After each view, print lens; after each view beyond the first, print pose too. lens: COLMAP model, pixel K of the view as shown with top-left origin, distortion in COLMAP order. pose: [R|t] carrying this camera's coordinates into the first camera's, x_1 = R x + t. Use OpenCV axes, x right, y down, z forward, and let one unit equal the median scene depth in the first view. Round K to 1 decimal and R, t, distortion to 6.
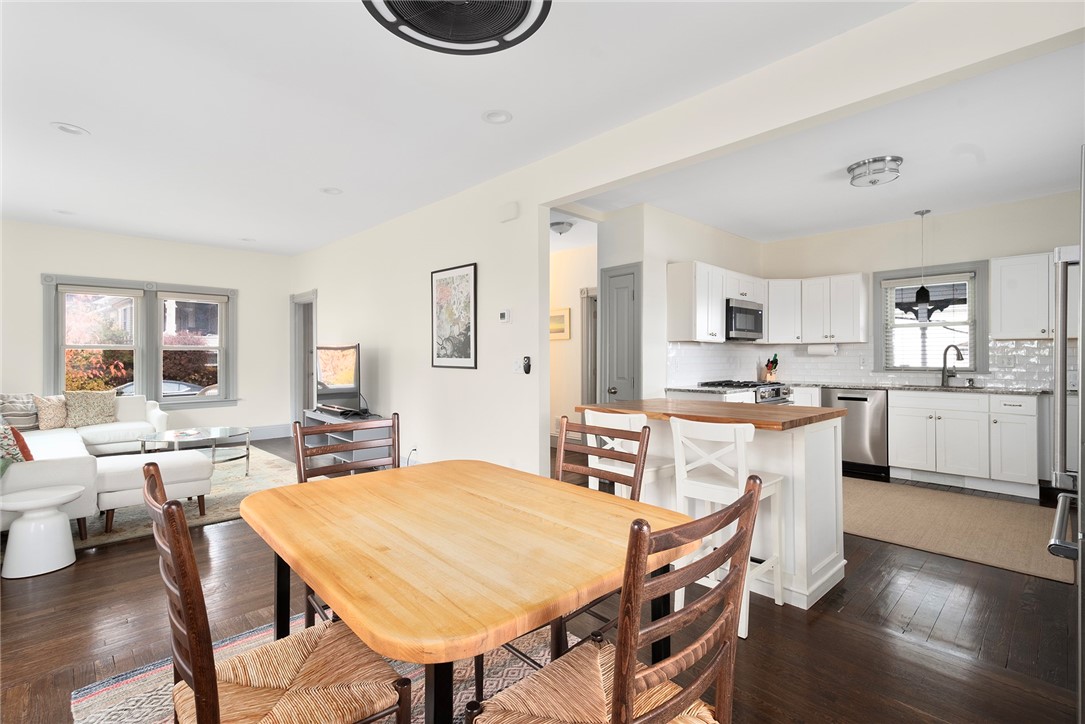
lens RADIAL K [[499.9, 0, 543.7], [0, 499.9, 356.6], [0, 0, 1]] dist [0.001908, 0.000326]
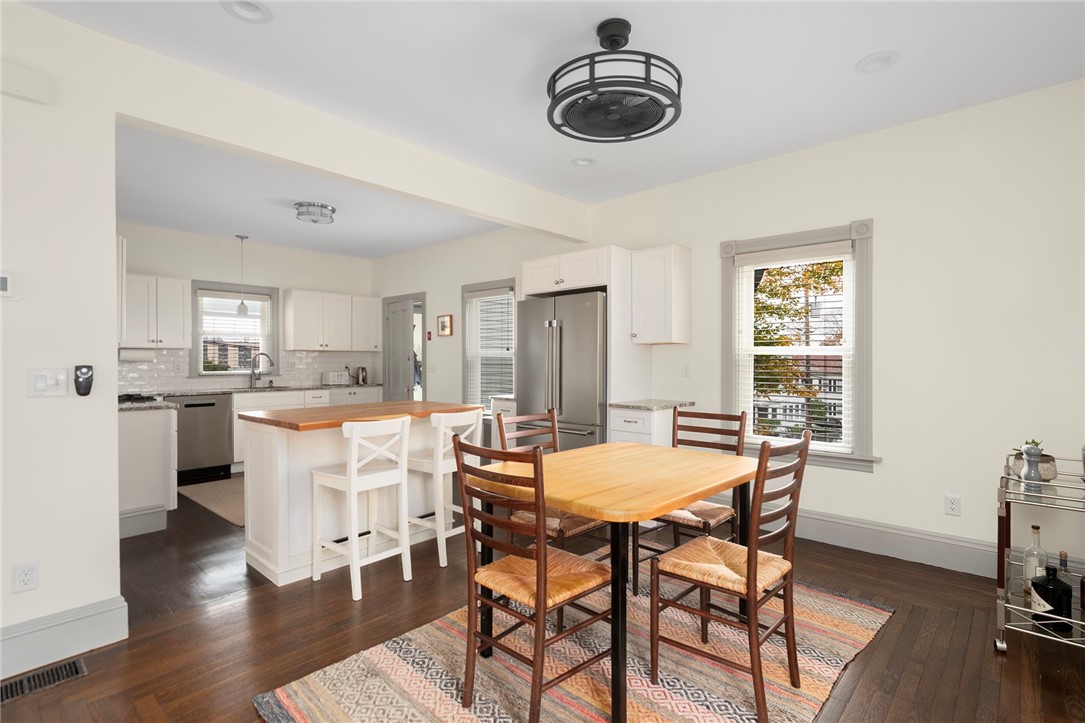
lens RADIAL K [[539.9, 0, 545.5], [0, 539.9, 361.4], [0, 0, 1]] dist [-0.002539, -0.000153]
pose [[-0.086990, -0.001189, 0.996208, -0.554455], [0.002845, 0.999995, 0.001442, -0.003019], [-0.996205, 0.002960, -0.086986, 0.430287]]
